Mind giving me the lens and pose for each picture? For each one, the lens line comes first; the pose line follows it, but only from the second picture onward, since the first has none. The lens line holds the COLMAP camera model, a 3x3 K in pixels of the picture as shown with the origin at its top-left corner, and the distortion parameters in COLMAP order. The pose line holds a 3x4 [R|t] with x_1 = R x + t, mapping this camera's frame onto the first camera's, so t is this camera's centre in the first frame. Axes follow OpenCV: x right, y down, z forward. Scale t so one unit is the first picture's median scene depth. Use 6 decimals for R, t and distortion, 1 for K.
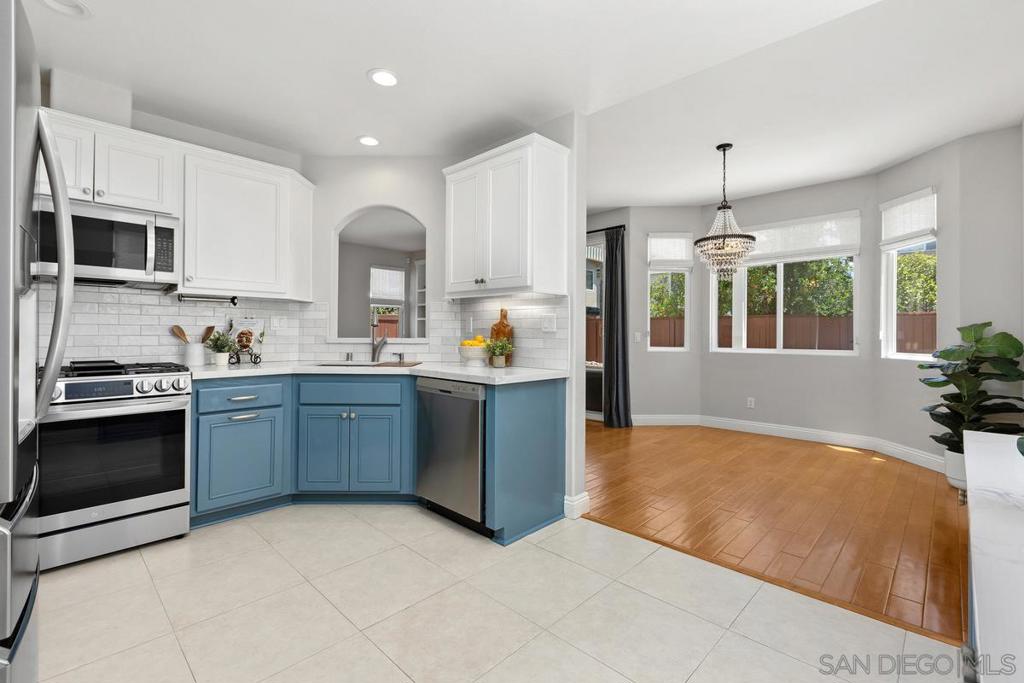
lens RADIAL K [[455.5, 0, 513.3], [0, 455.5, 327.9], [0, 0, 1]] dist [-0.000652, -0.000027]
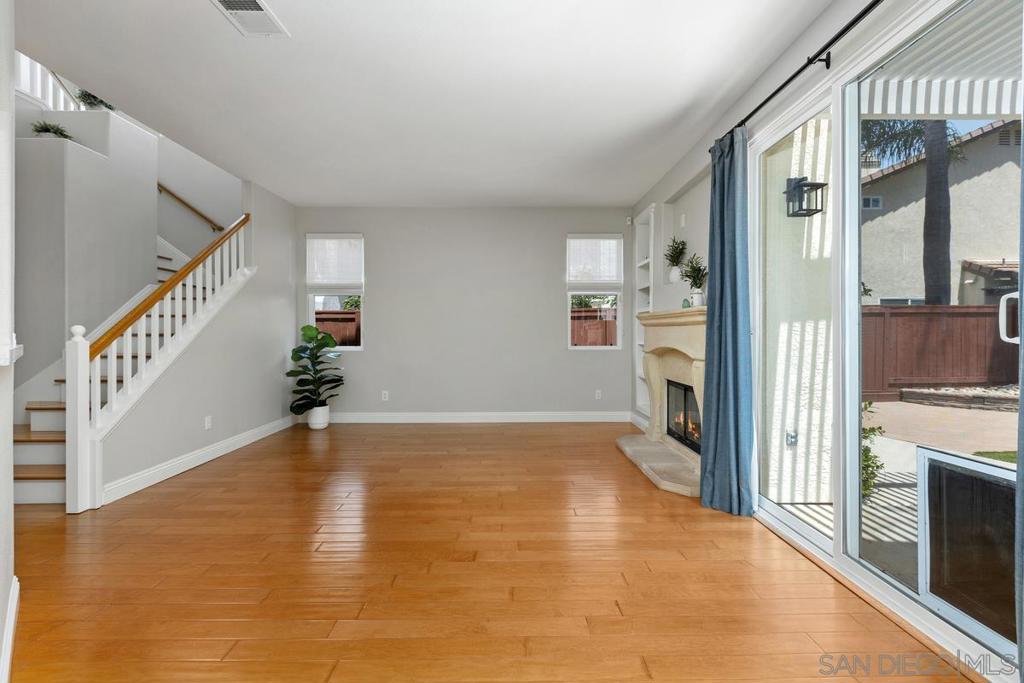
lens RADIAL K [[464.9, 0, 526.3], [0, 464.9, 338.5], [0, 0, 1]] dist [0.003337, 0.000420]
pose [[0.709512, -0.000923, -0.704693, 0.364470], [0.013397, 0.999836, 0.012179, 0.023097], [0.704566, -0.018082, 0.709408, 1.242264]]
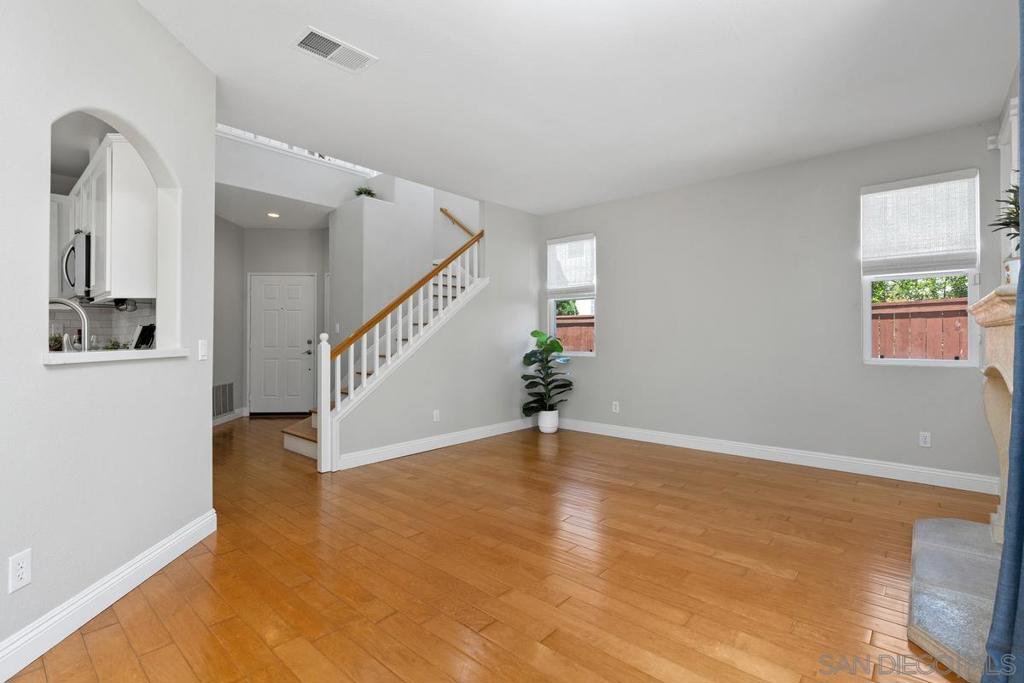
lens RADIAL K [[473.4, 0, 517.1], [0, 473.4, 337.4], [0, 0, 1]] dist [0.000117, -0.000012]
pose [[0.050006, -0.004309, -0.998740, 0.369099], [0.012050, 0.999921, -0.003710, 0.017958], [0.998676, -0.011849, 0.050054, 1.729390]]
